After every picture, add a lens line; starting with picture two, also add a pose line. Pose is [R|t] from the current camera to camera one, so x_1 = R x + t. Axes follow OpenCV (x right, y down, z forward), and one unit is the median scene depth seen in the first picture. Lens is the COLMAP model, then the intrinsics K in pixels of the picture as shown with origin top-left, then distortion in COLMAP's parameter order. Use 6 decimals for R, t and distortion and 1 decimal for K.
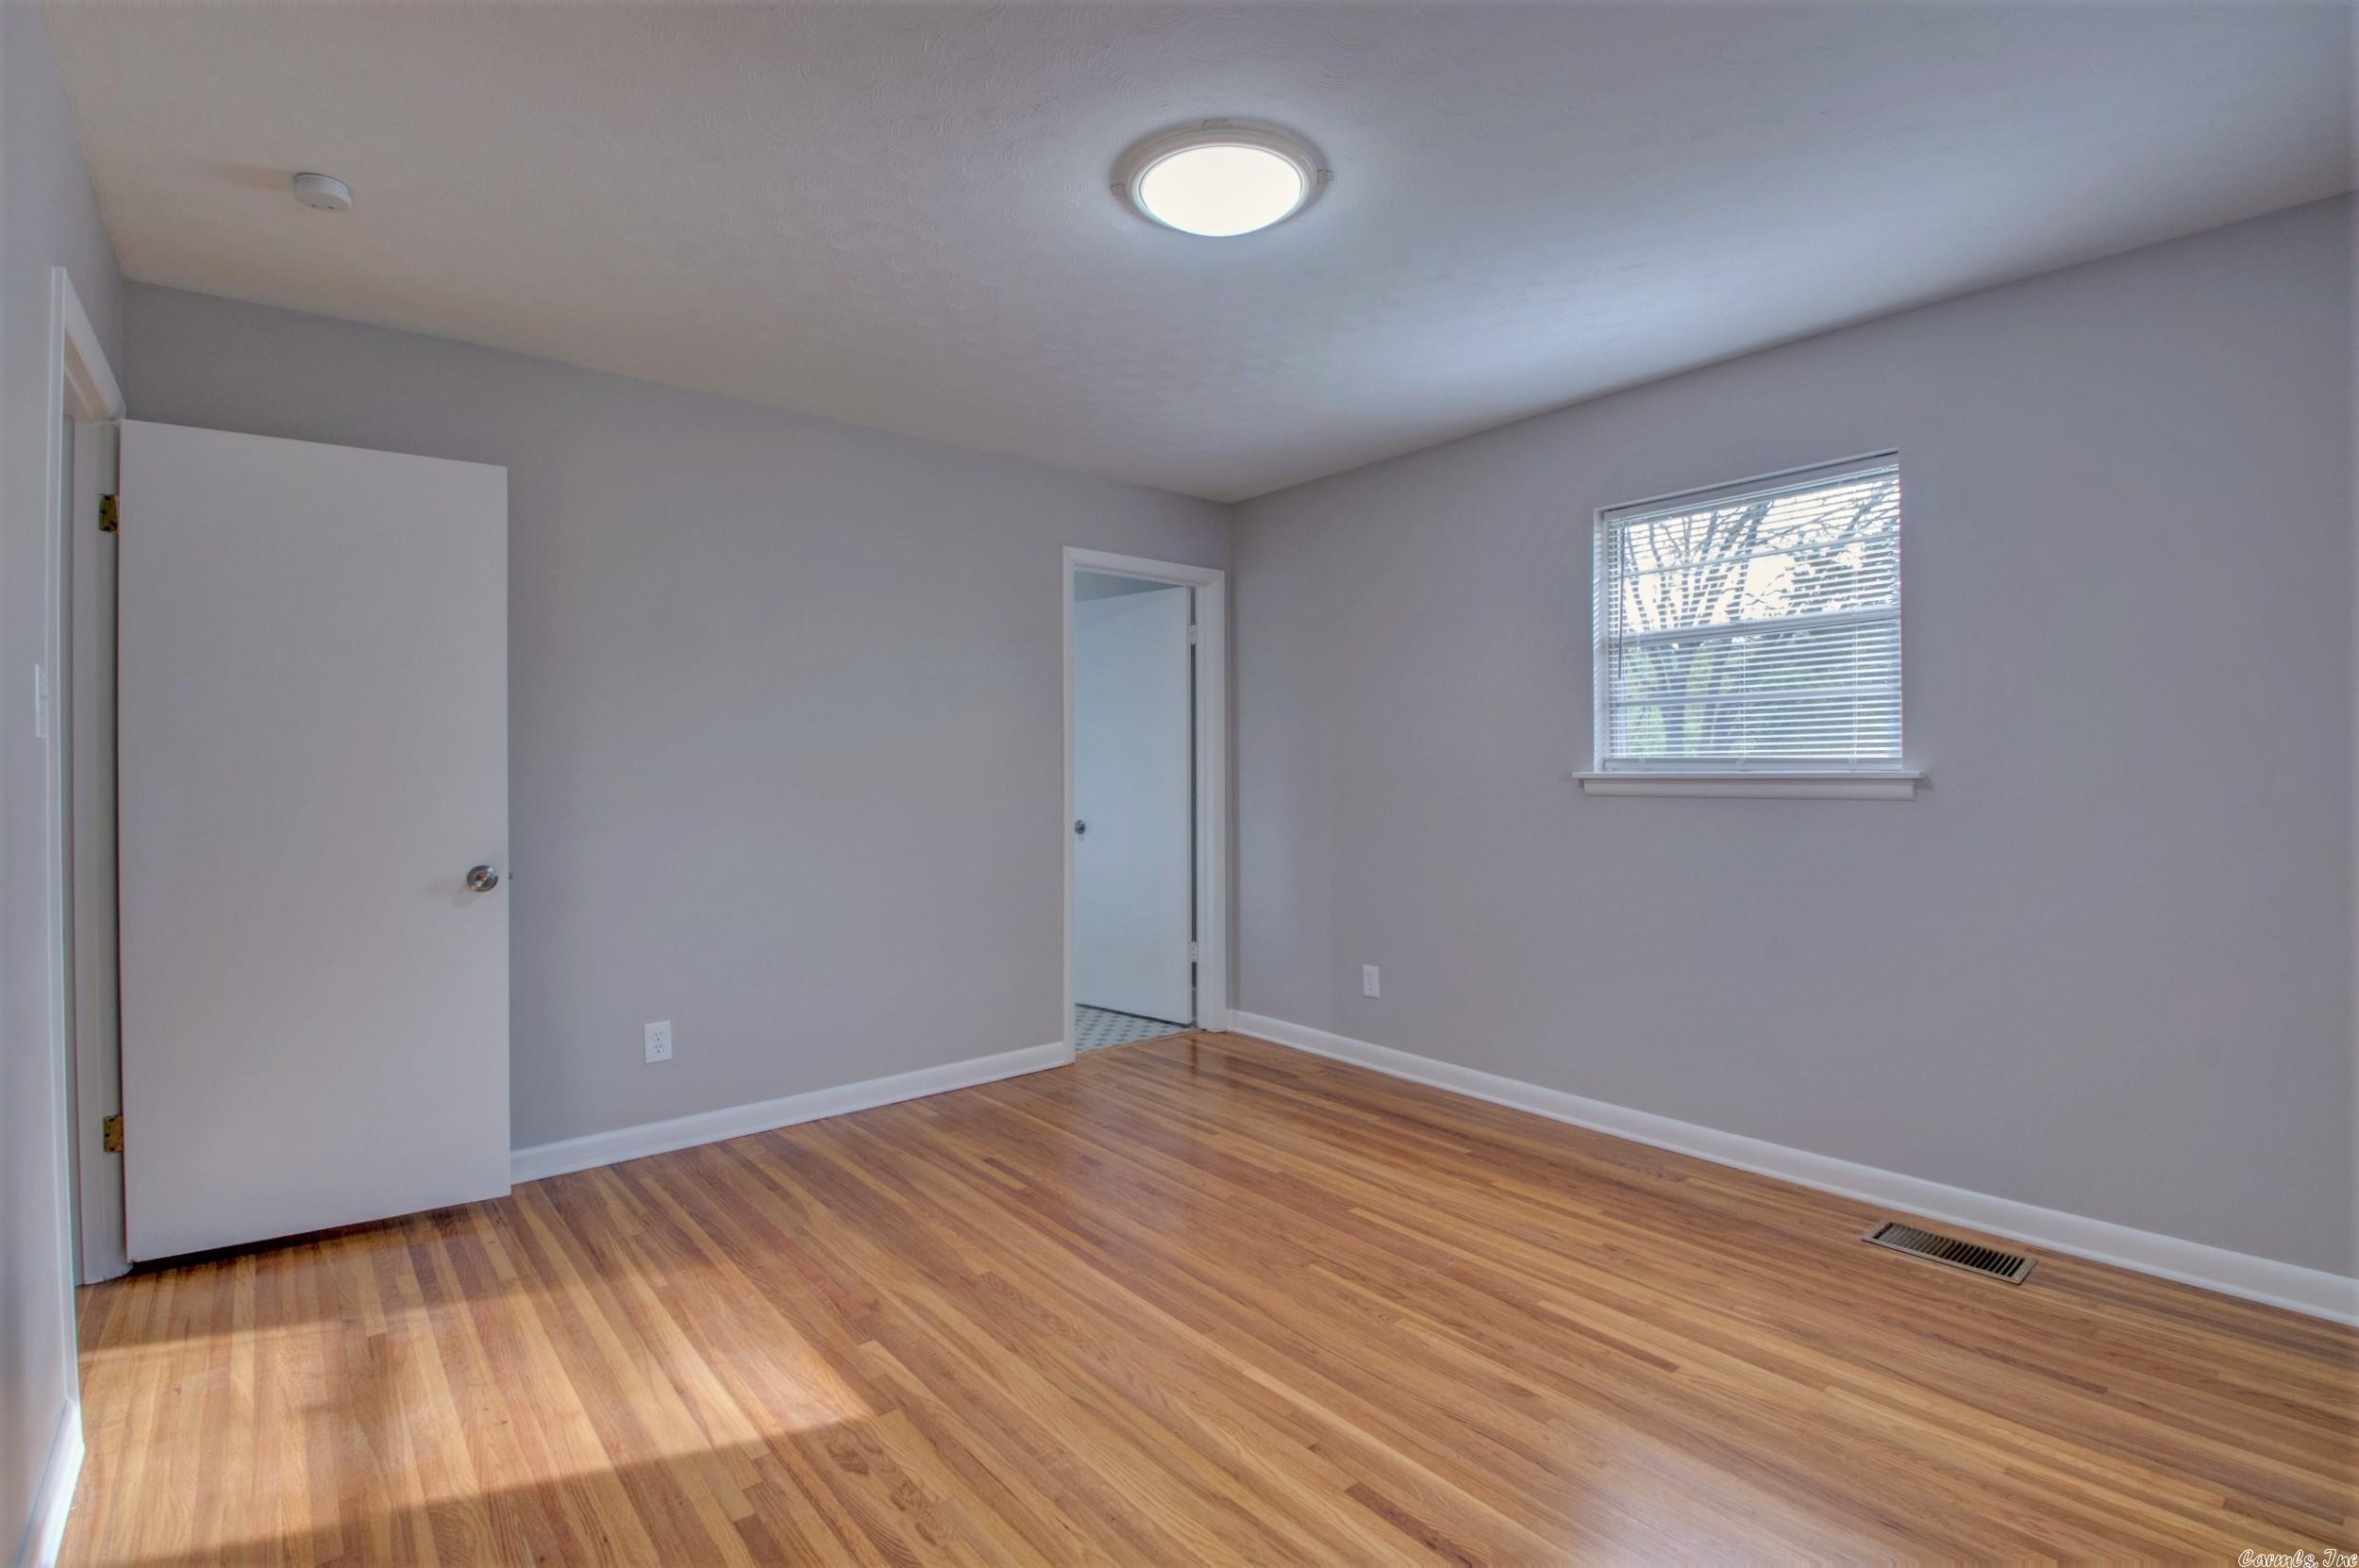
lens RADIAL K [[1096.5, 0, 1166.8], [0, 1096.5, 764.2], [0, 0, 1]] dist [-0.000856, -0.013566]
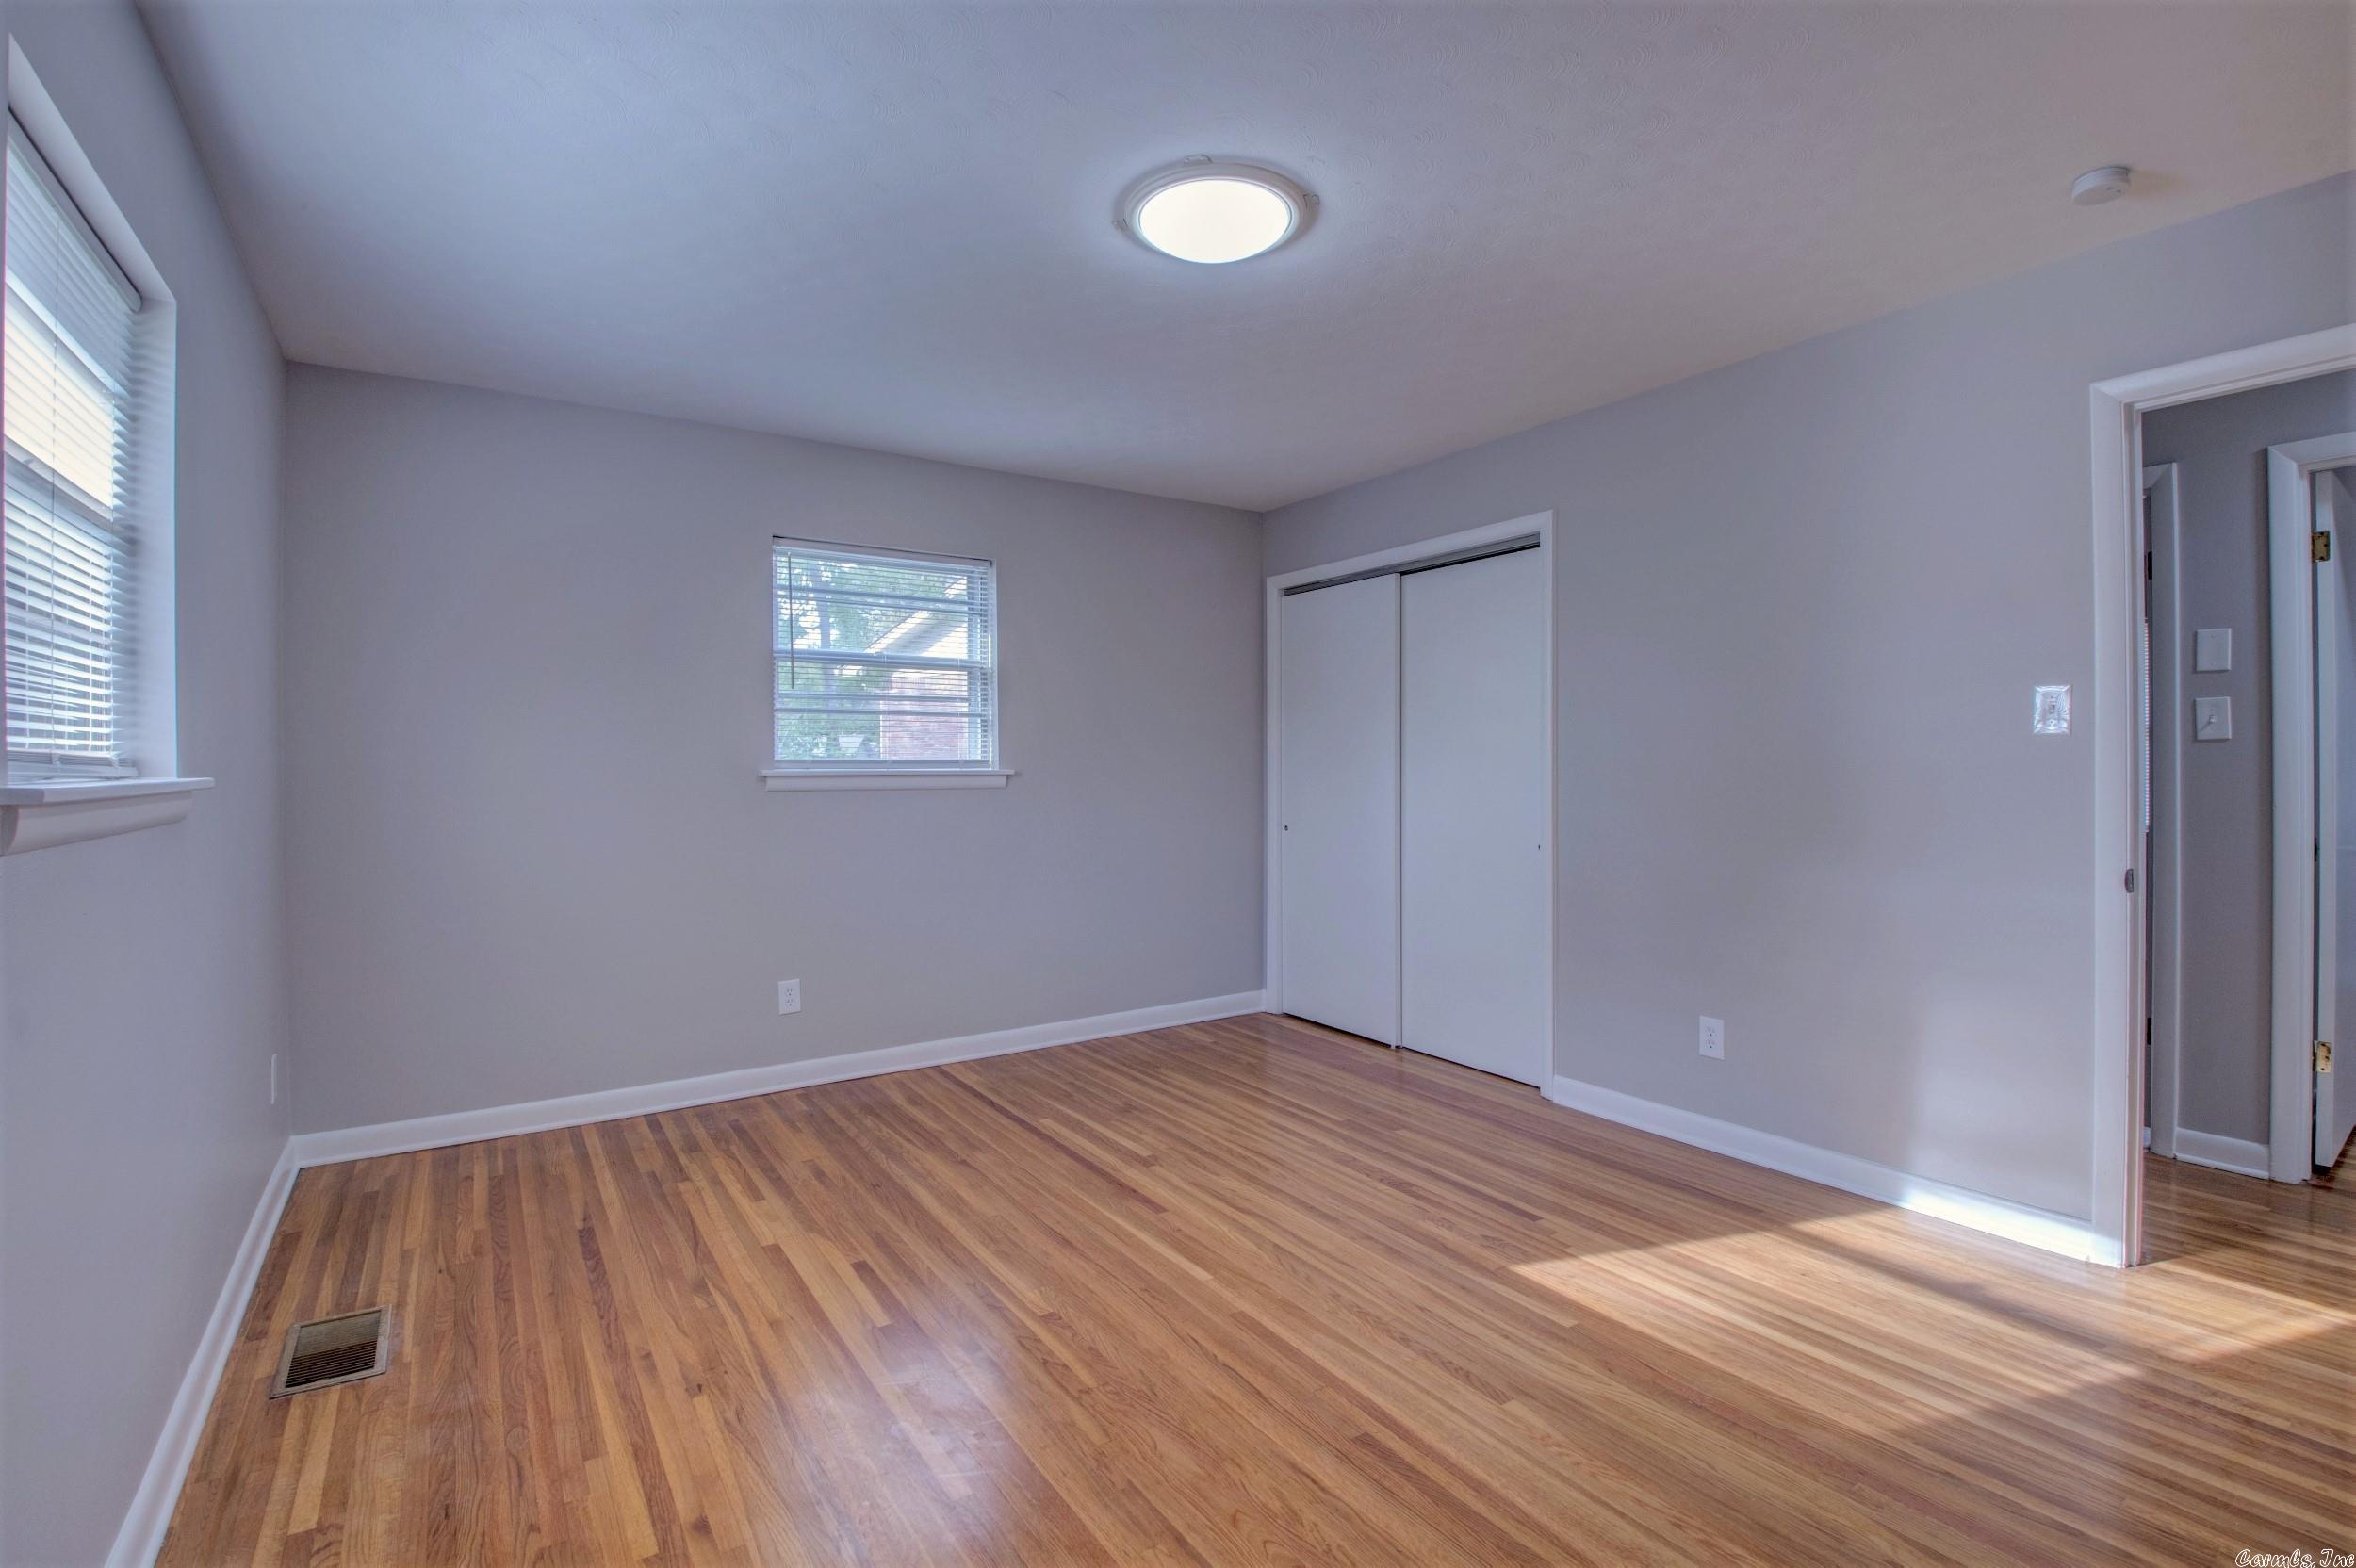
lens RADIAL K [[1095.2, 0, 1175.0], [0, 1095.2, 761.4], [0, 0, 1]] dist [-0.000856, -0.013566]
pose [[-0.994585, 0.009868, 0.103453, -0.014838], [0.009439, 0.999945, -0.004635, 0.005749], [-0.103493, -0.003634, -0.994624, 1.856100]]
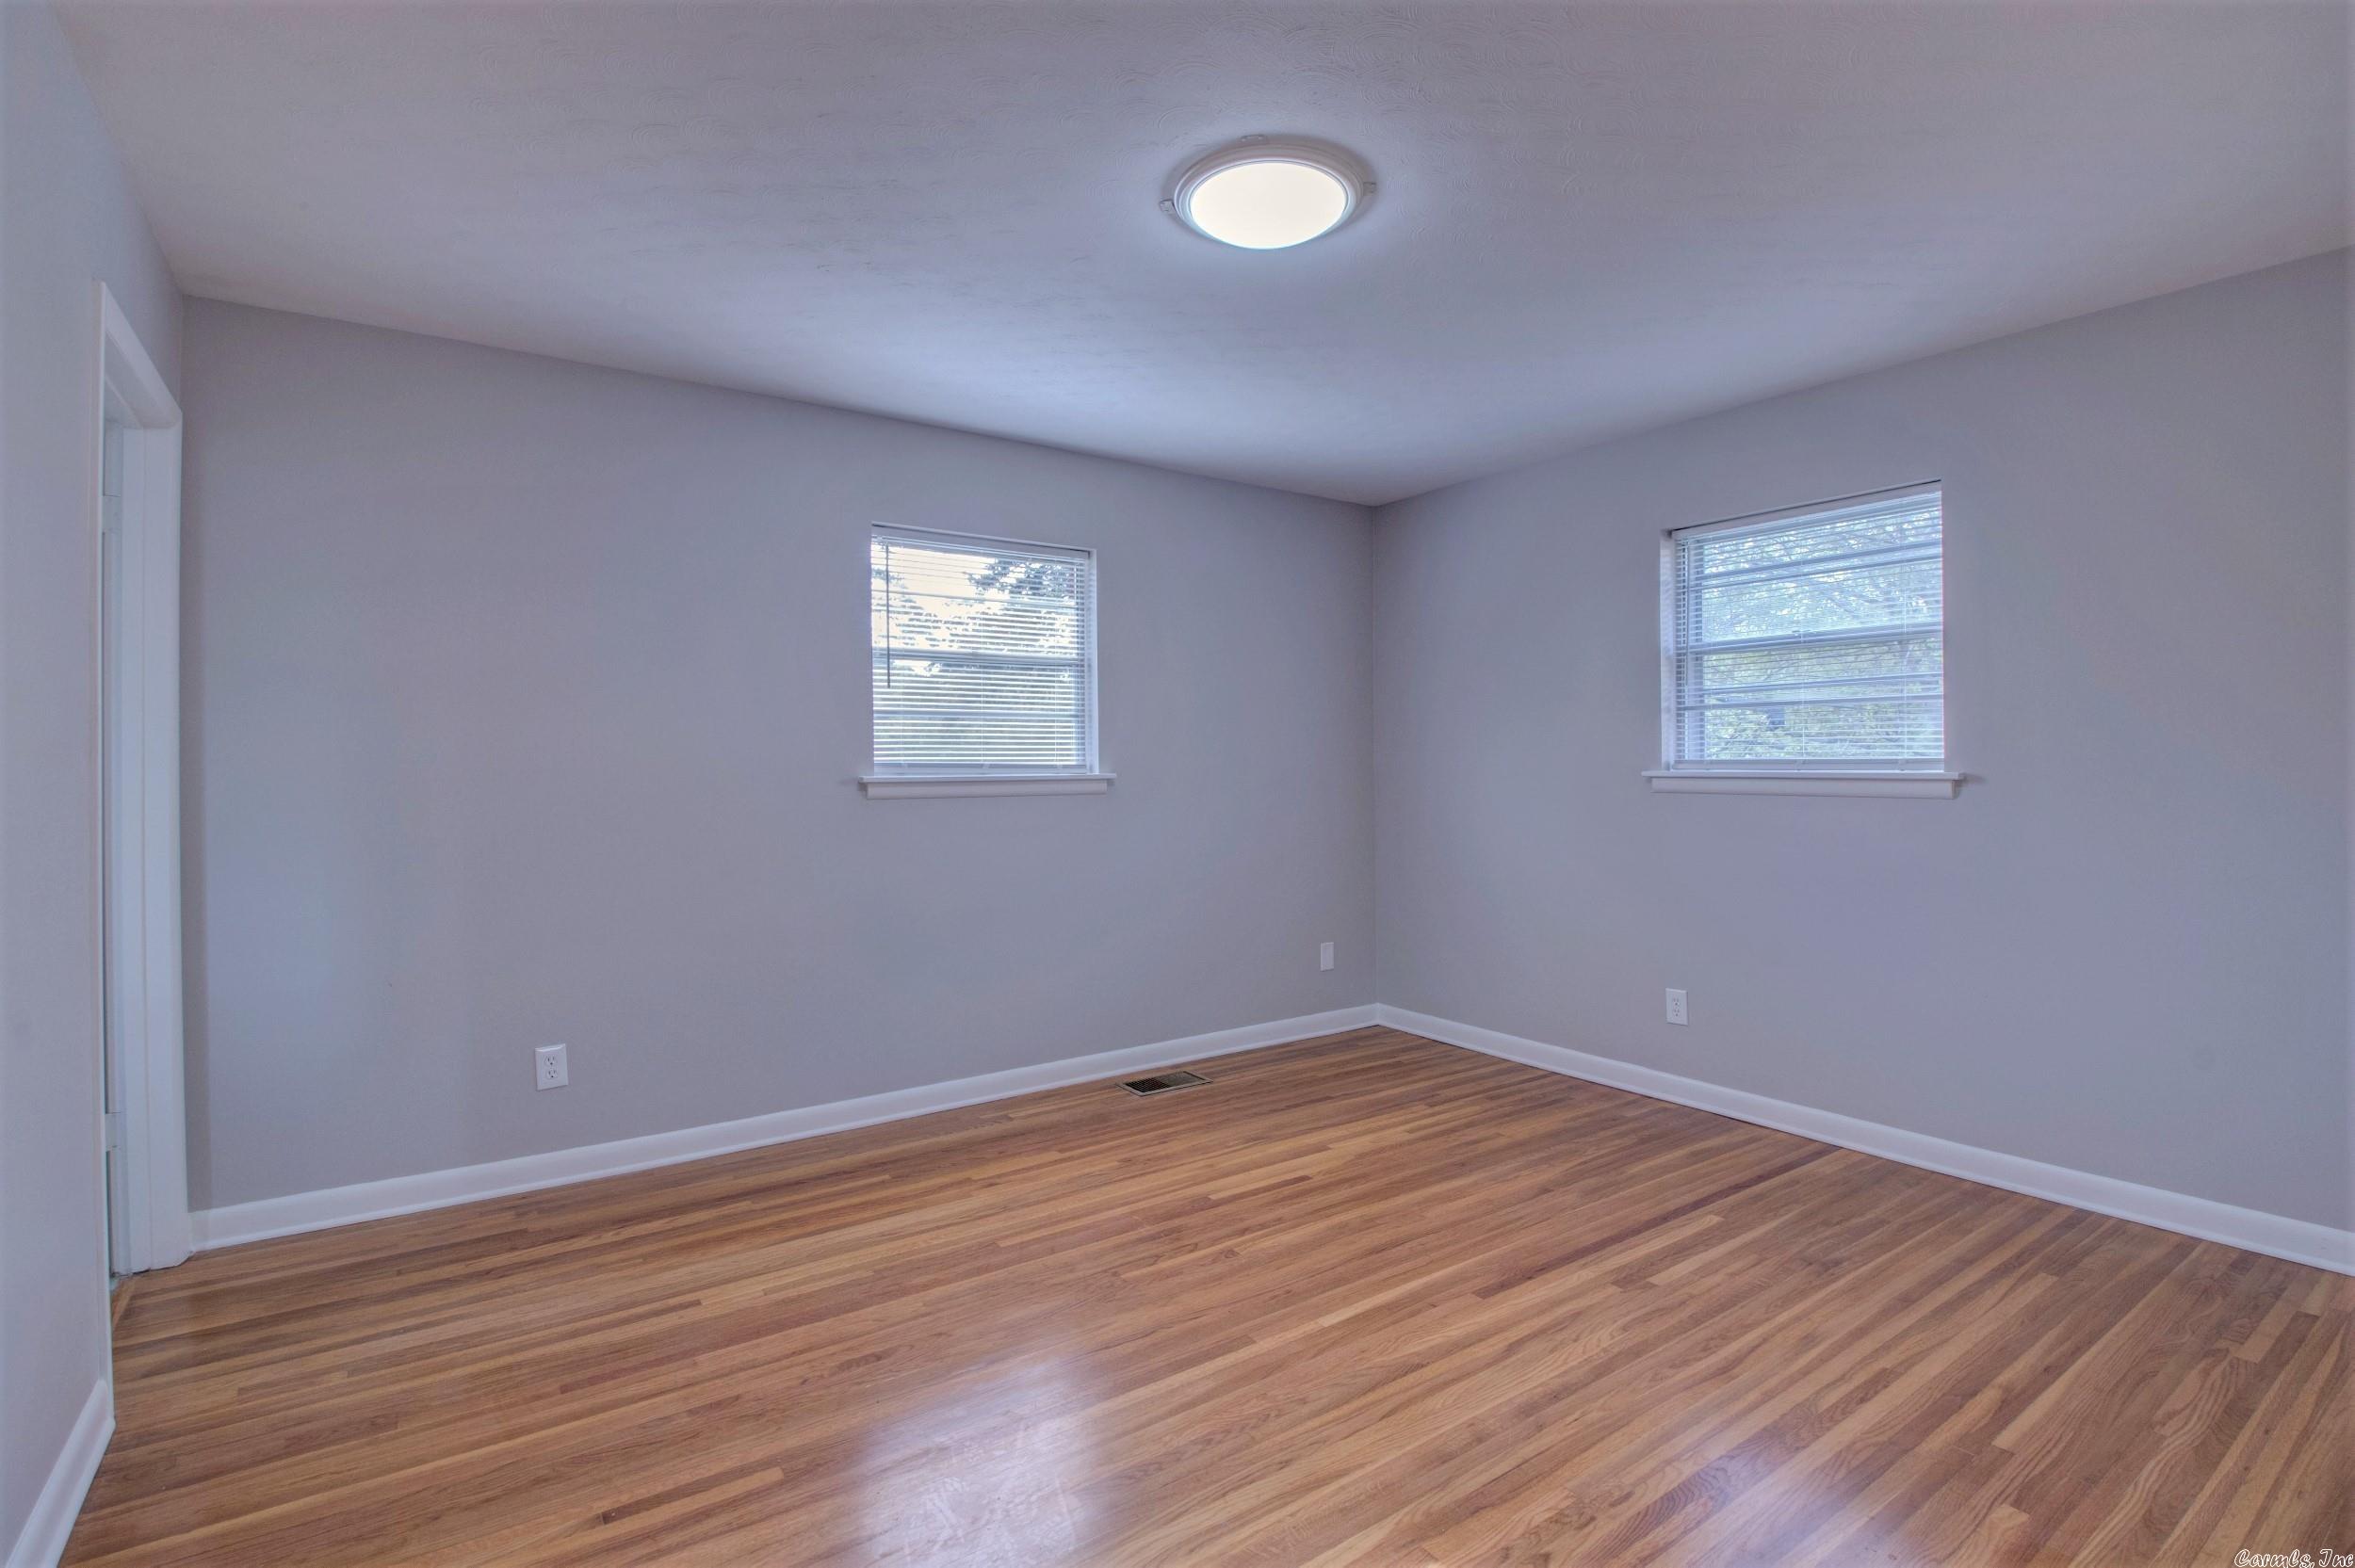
lens RADIAL K [[1094.6, 0, 1171.5], [0, 1094.6, 775.7], [0, 0, 1]] dist [-0.000856, -0.013566]
pose [[0.083686, -0.007586, 0.996463, -0.876804], [0.003234, 0.999968, 0.007341, -0.002337], [-0.996487, 0.002608, 0.083708, 0.905551]]
